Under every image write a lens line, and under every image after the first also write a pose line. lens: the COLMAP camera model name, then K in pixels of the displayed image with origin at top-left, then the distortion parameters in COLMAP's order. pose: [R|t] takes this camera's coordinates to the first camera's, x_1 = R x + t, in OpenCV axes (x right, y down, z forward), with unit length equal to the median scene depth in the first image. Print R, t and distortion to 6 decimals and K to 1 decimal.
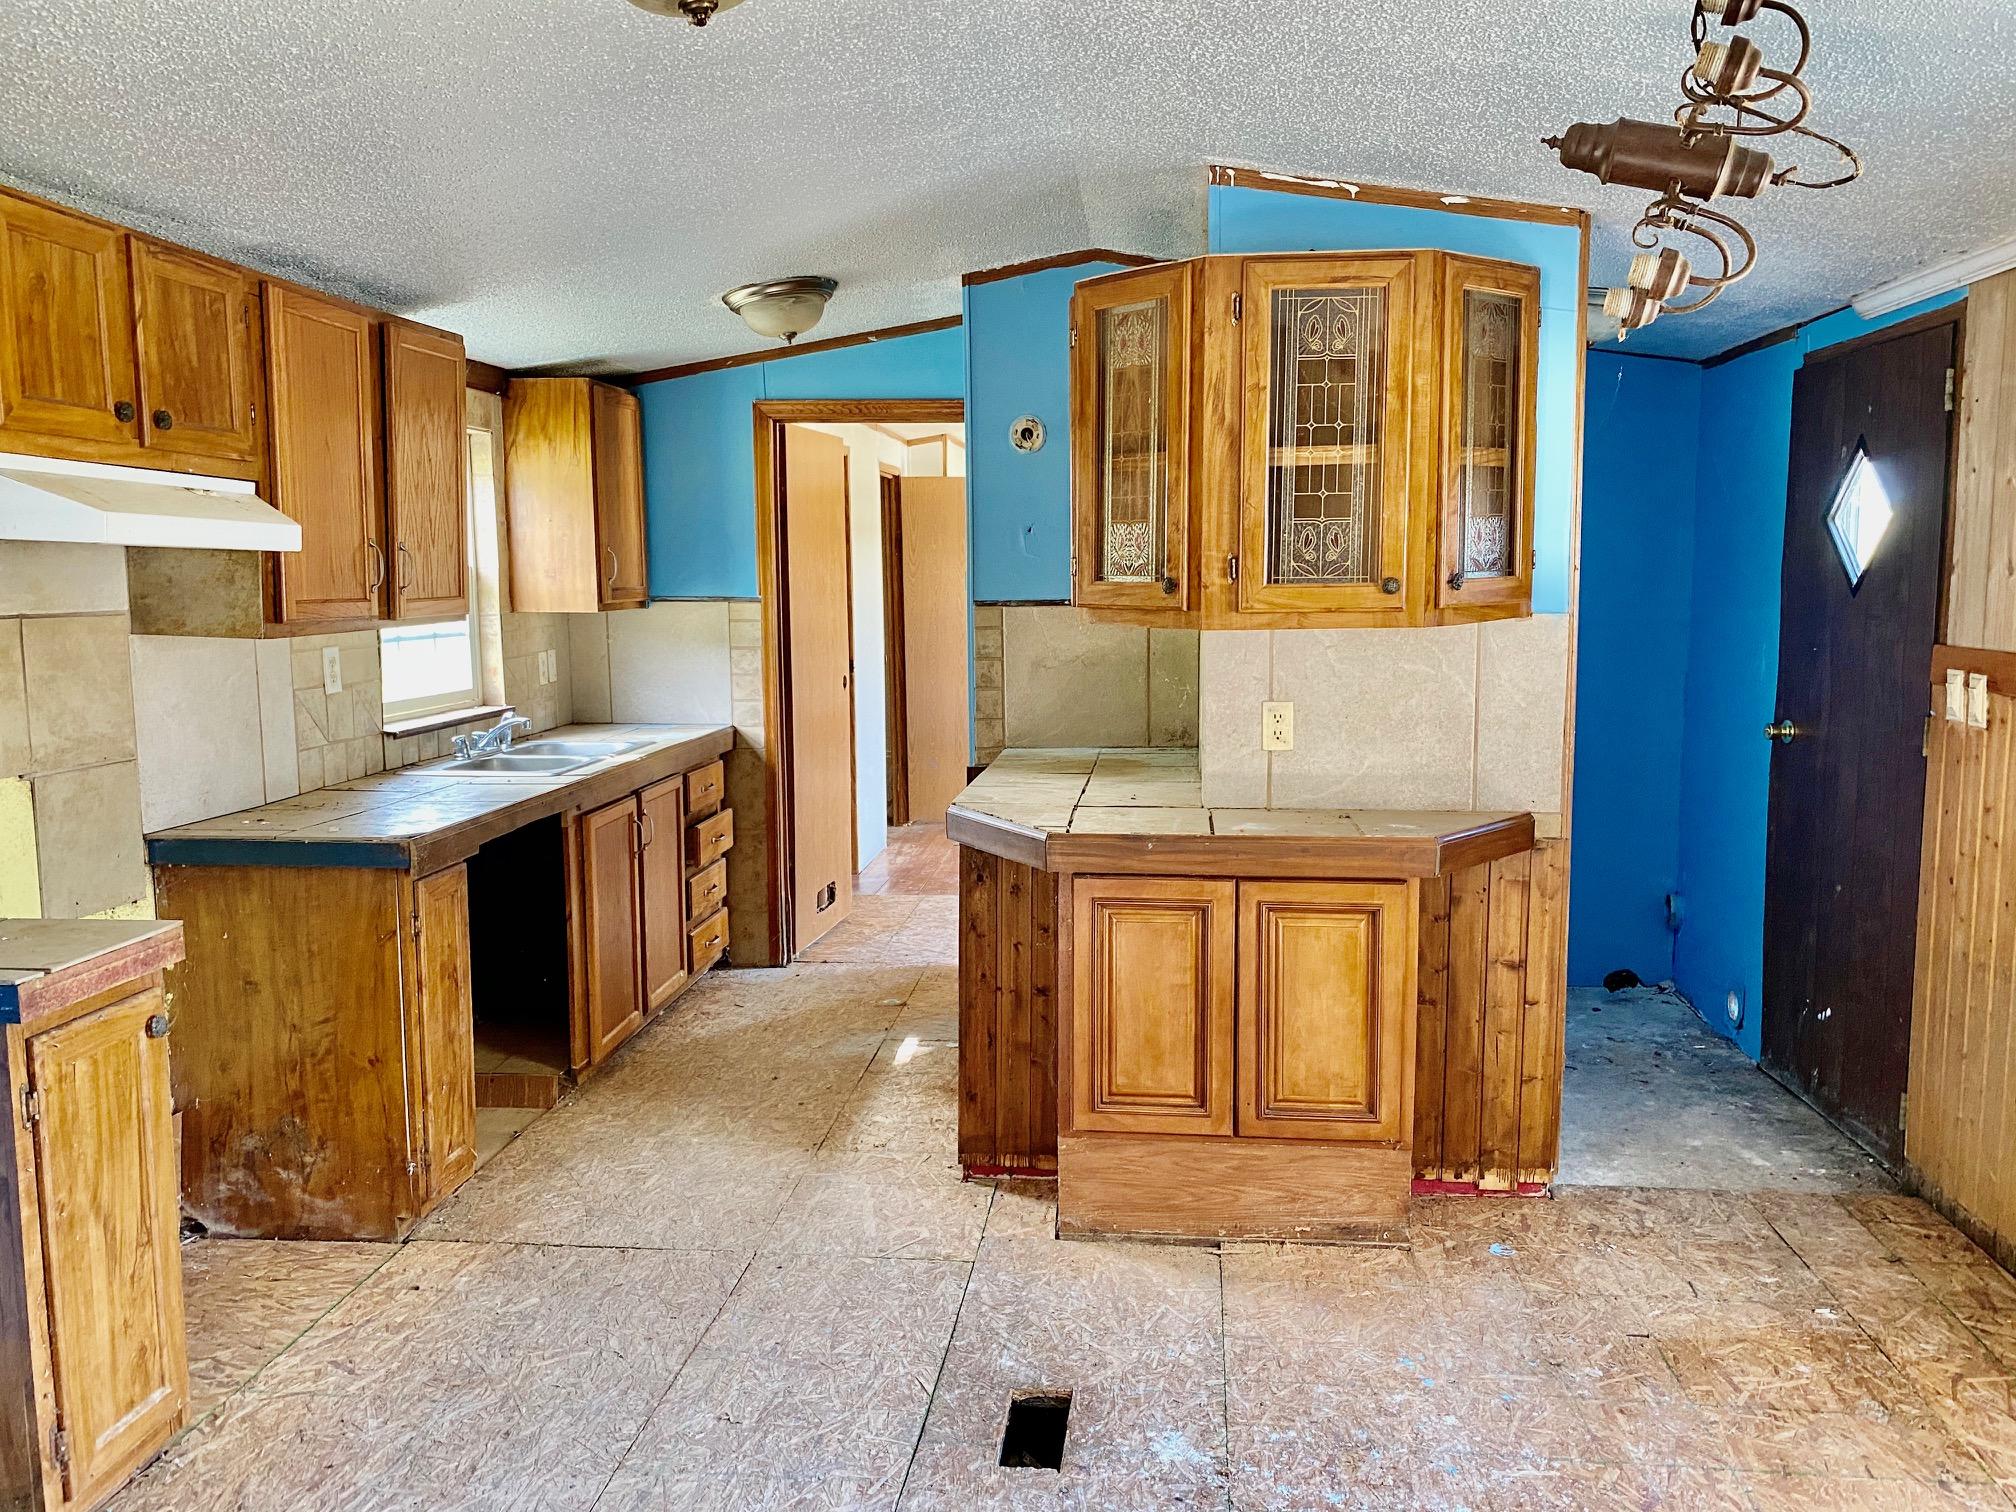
lens RADIAL K [[1548.9, 0, 1016.6], [0, 1548.9, 756.5], [0, 0, 1]] dist [0.057097, -0.009129]
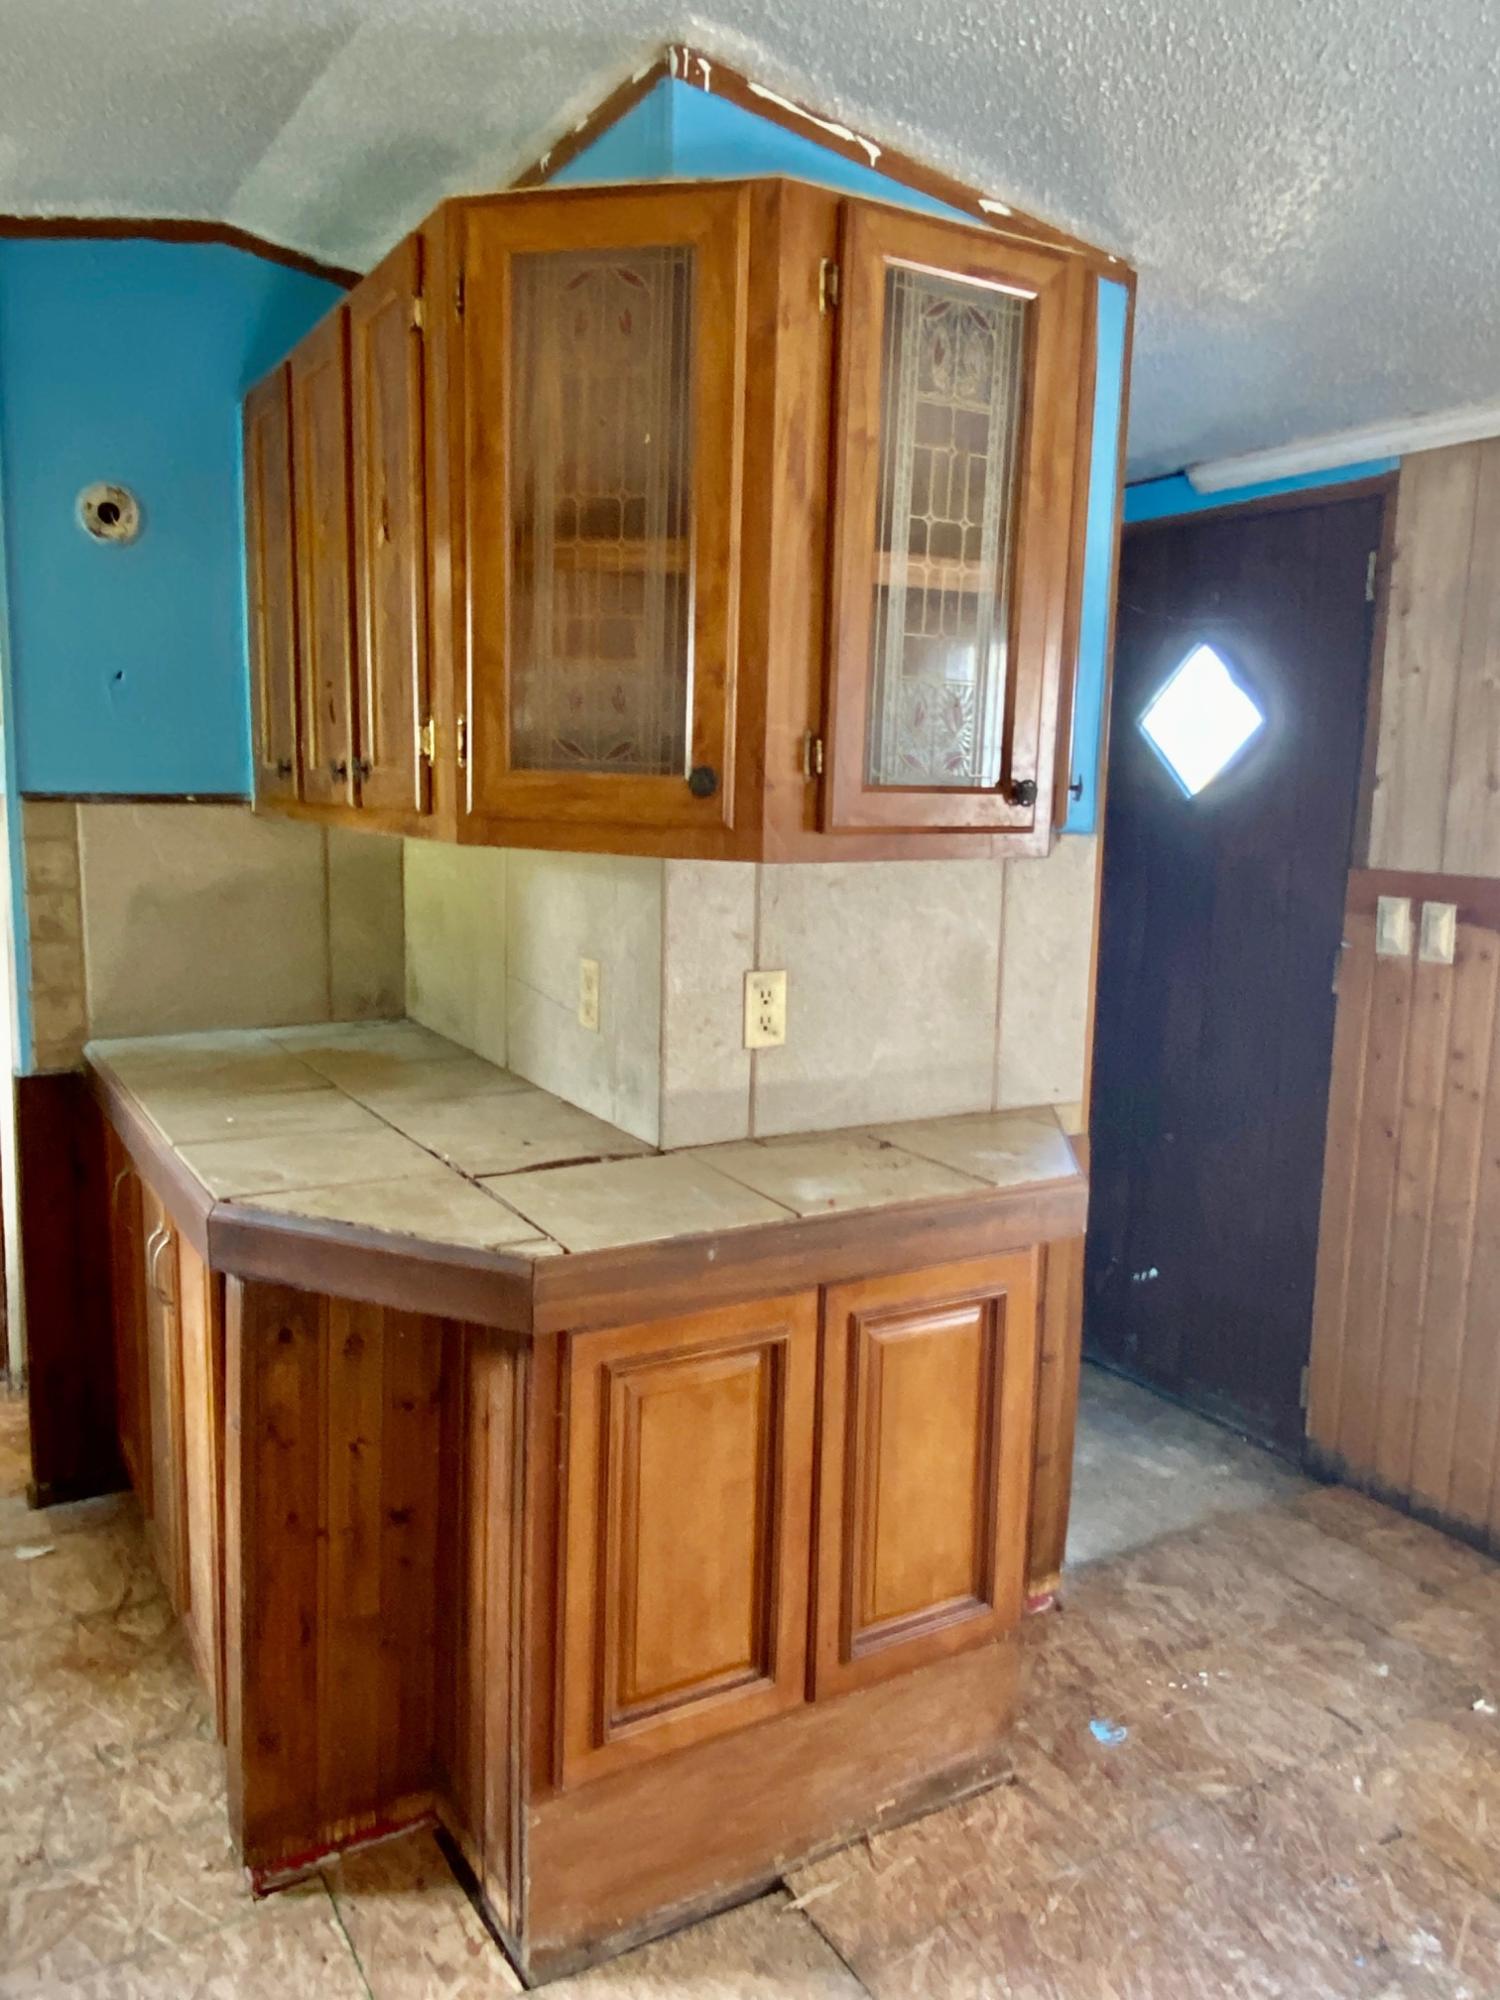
lens RADIAL K [[1513.9, 0, 755.6], [0, 1513.9, 992.4], [0, 0, 1]] dist [0.041398, -0.026152]
pose [[0.810130, -0.062393, 0.582921, -0.198468], [0.042364, 0.997951, 0.047939, -0.058376], [-0.584718, -0.014142, 0.811113, 0.523412]]
